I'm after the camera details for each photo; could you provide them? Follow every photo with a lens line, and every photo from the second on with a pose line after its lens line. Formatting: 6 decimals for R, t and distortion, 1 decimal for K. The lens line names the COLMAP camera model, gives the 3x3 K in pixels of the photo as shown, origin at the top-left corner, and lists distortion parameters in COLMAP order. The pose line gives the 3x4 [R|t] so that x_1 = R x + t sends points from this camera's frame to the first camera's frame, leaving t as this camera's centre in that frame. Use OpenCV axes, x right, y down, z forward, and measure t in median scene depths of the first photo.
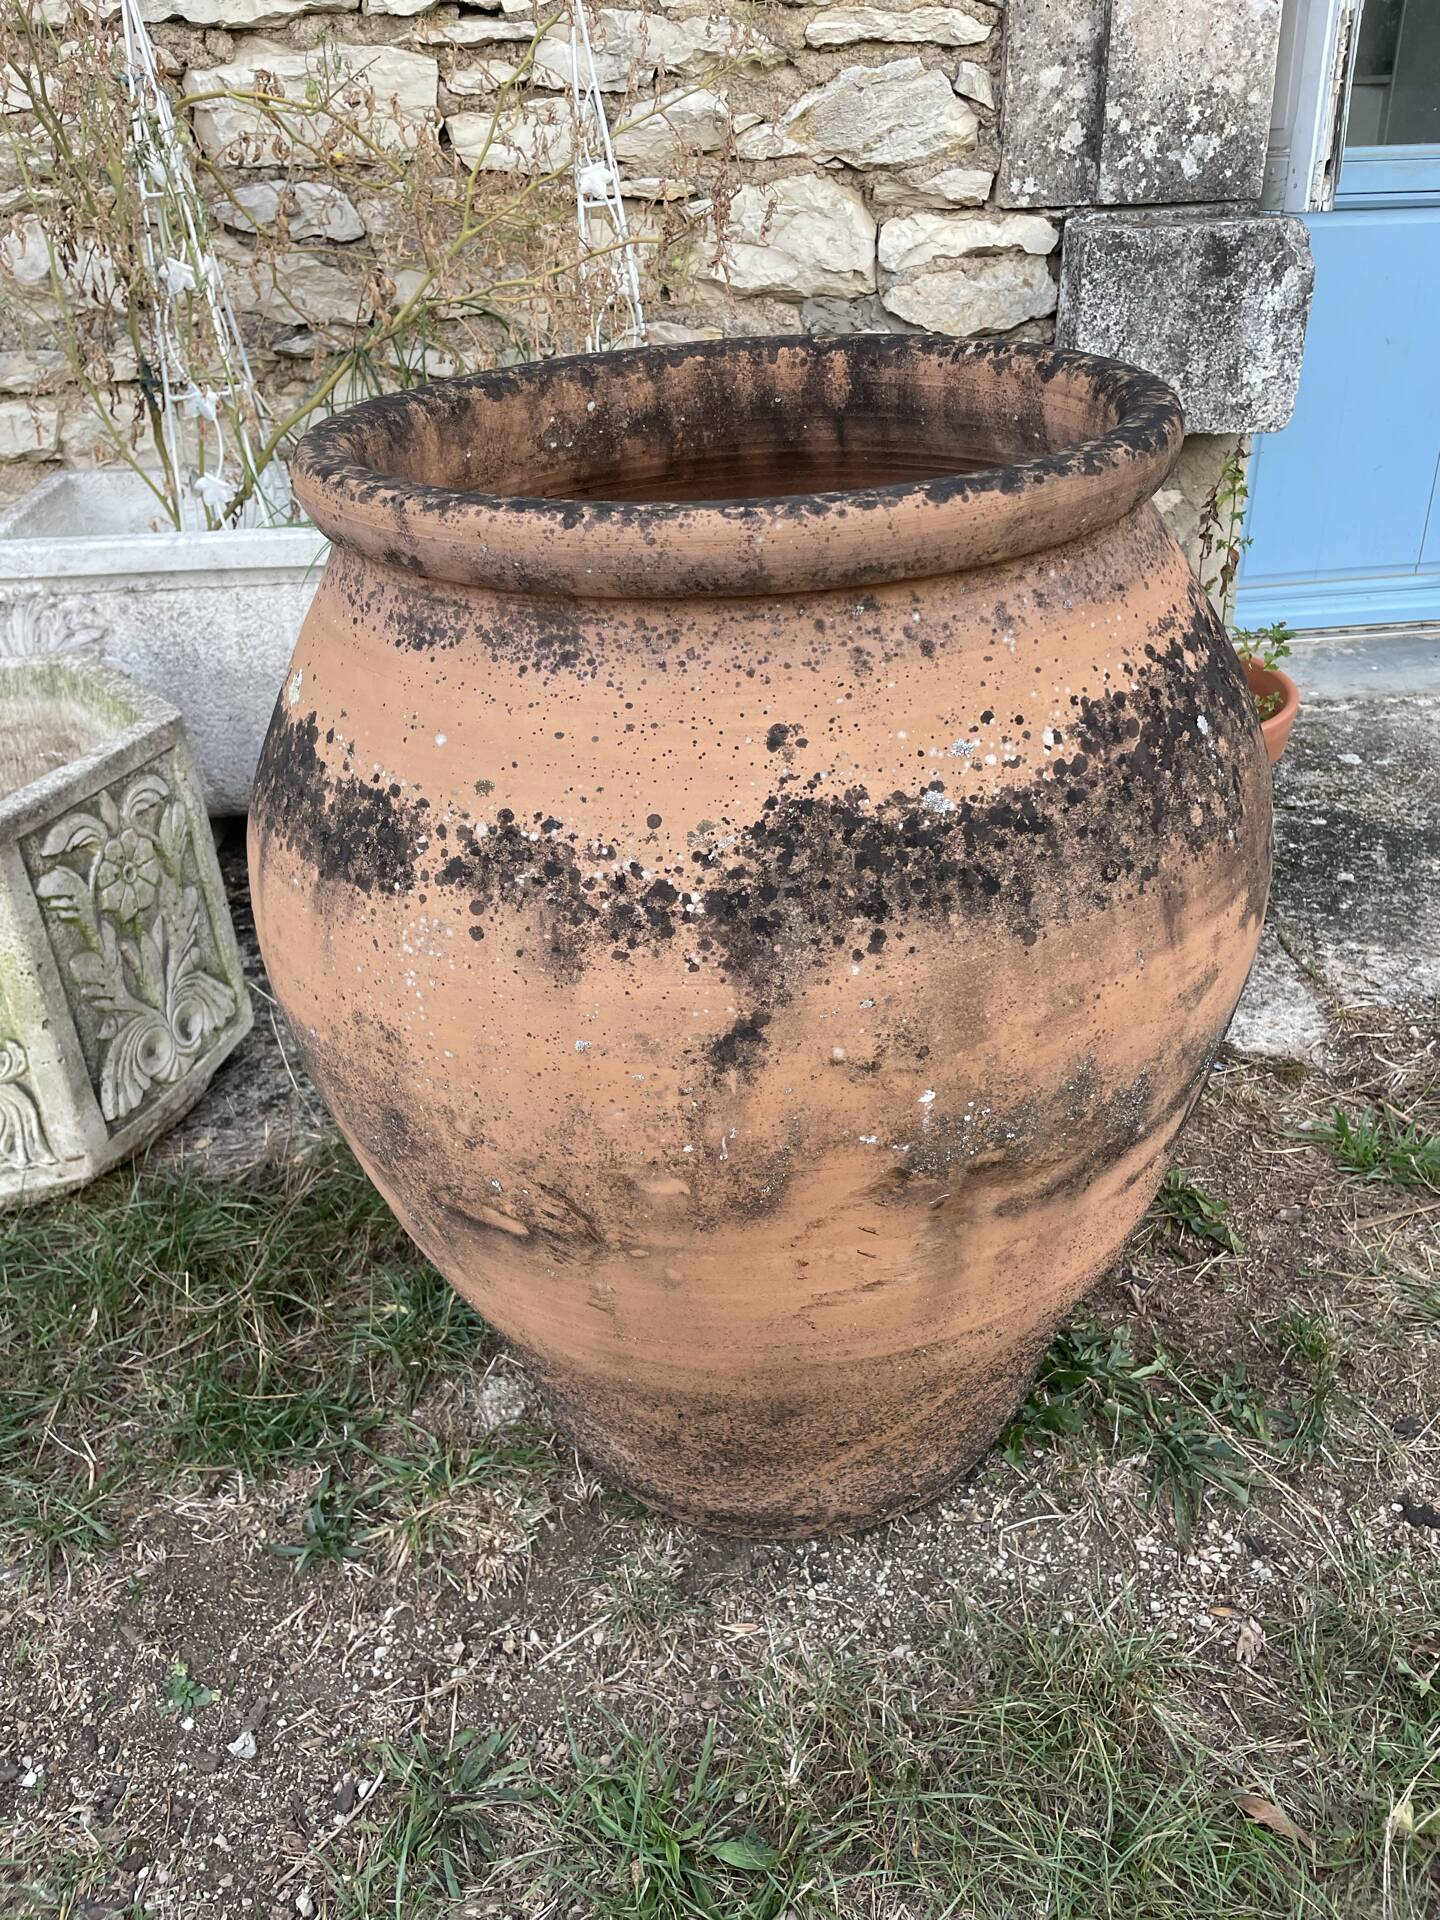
lens RADIAL K [[1458.0, 0, 707.1], [0, 1458.0, 979.2], [0, 0, 1]] dist [0.089245, -0.119087]
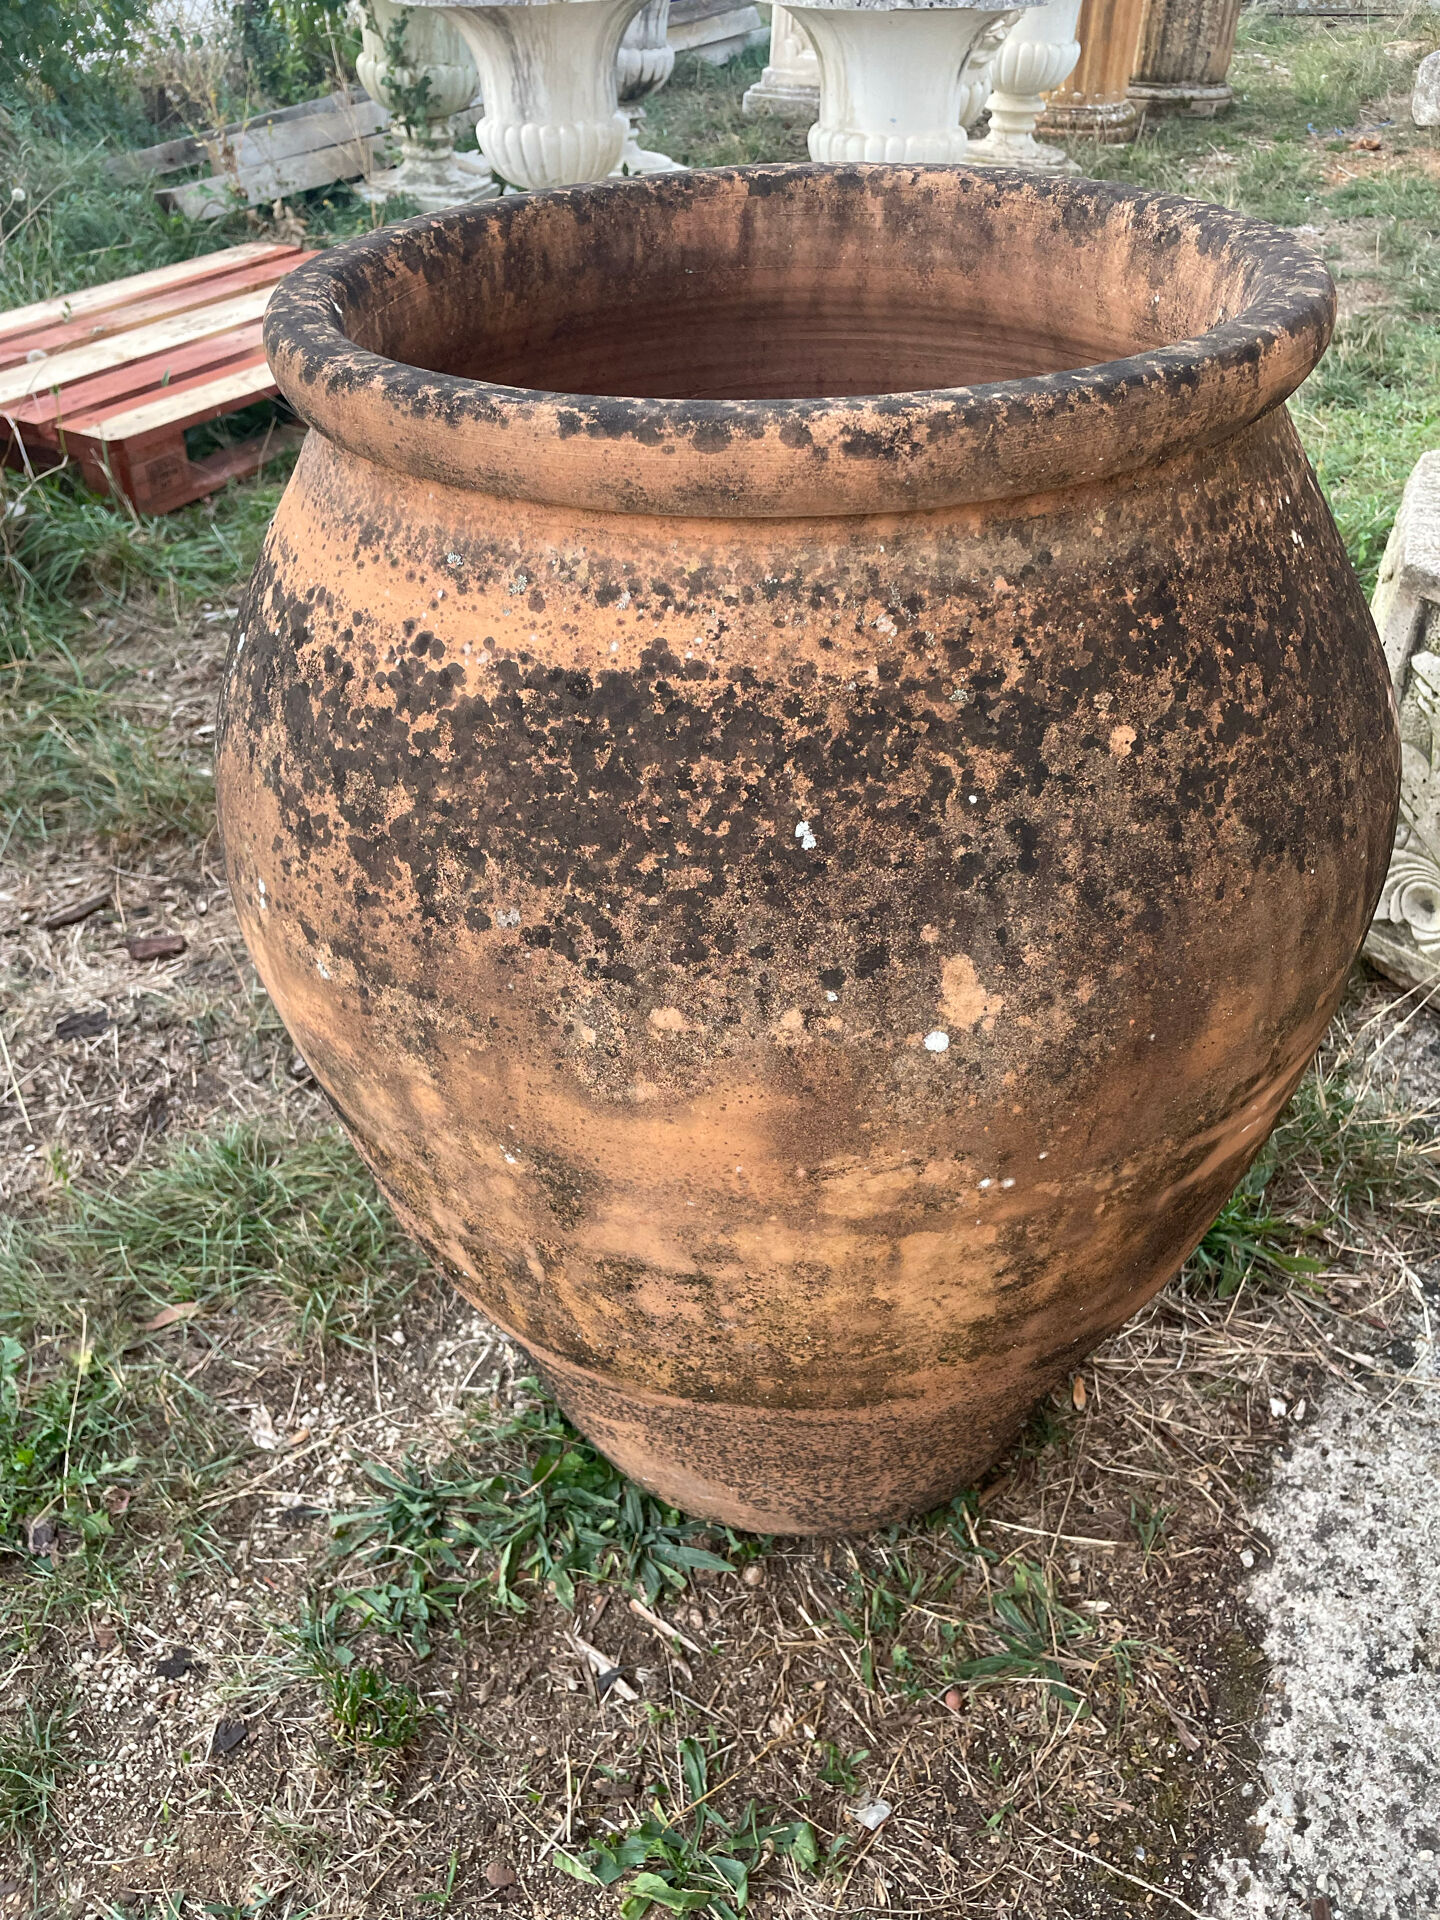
lens RADIAL K [[1450.8, 0, 711.7], [0, 1450.8, 982.2], [0, 0, 1]] dist [0.098482, -0.142848]
pose [[-0.566127, 0.563860, -0.601300, 0.853539], [-0.372922, 0.475345, 0.796854, -0.929719], [0.735139, 0.675359, -0.058830, 1.430053]]
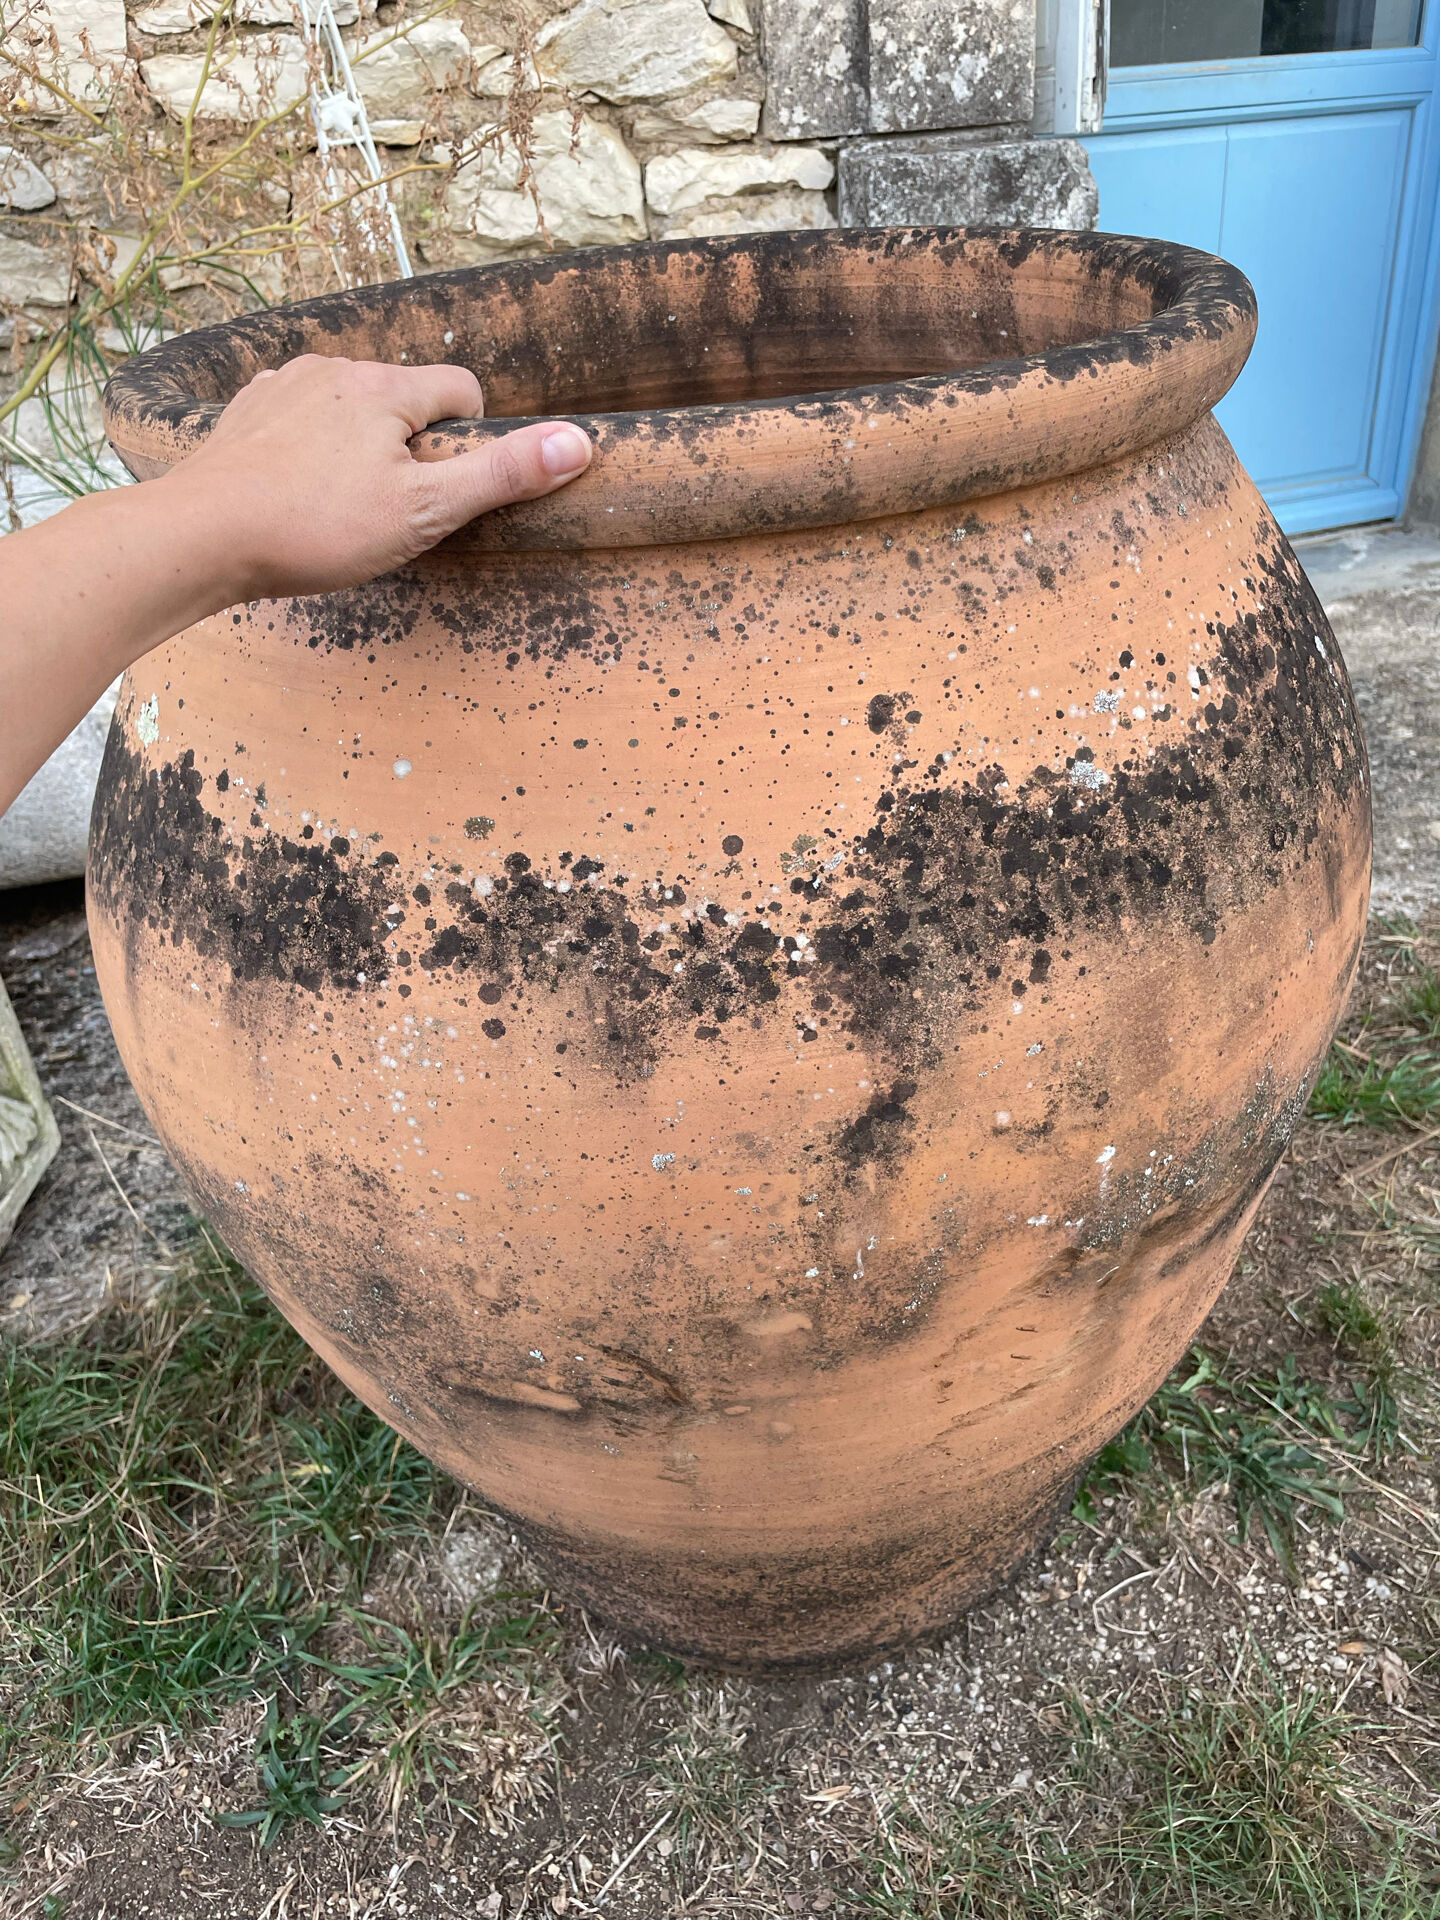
lens RADIAL K [[1466.6, 0, 736.8], [0, 1466.6, 965.7], [0, 0, 1]] dist [0.073224, -0.104143]
pose [[0.975066, -0.136027, 0.175336, -0.152058], [0.136544, 0.990592, 0.009168, -0.048859], [-0.174933, 0.015001, 0.984466, 0.246569]]
